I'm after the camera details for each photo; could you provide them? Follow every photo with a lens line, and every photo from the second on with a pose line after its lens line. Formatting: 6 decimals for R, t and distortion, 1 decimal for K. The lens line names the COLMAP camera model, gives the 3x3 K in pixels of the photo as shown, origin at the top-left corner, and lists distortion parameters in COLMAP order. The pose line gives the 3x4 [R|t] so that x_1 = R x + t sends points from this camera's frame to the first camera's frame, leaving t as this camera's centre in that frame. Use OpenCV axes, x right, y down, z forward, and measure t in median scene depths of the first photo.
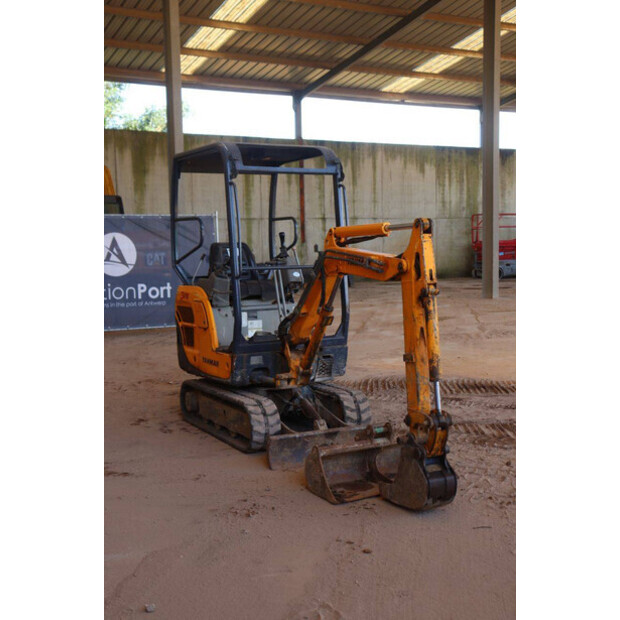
lens RADIAL K [[905.2, 0, 311.8], [0, 905.2, 311.0], [0, 0, 1]] dist [0.057854, 0.076204]
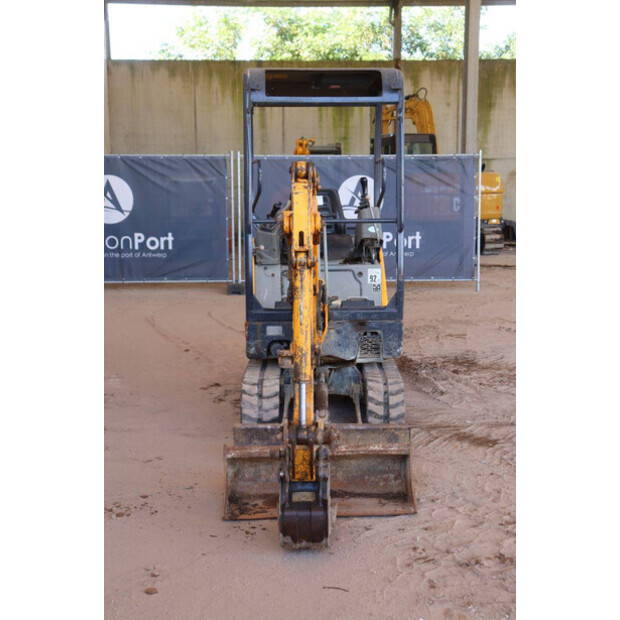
lens RADIAL K [[938.9, 0, 310.0], [0, 938.9, 310.0], [0, 0, 1]] dist [0.116463, 0.057110]
pose [[0.871469, 0.084003, -0.483203, 0.409353], [-0.056037, 0.995825, 0.072057, -0.030325], [0.487239, -0.035718, 0.872538, 0.265566]]
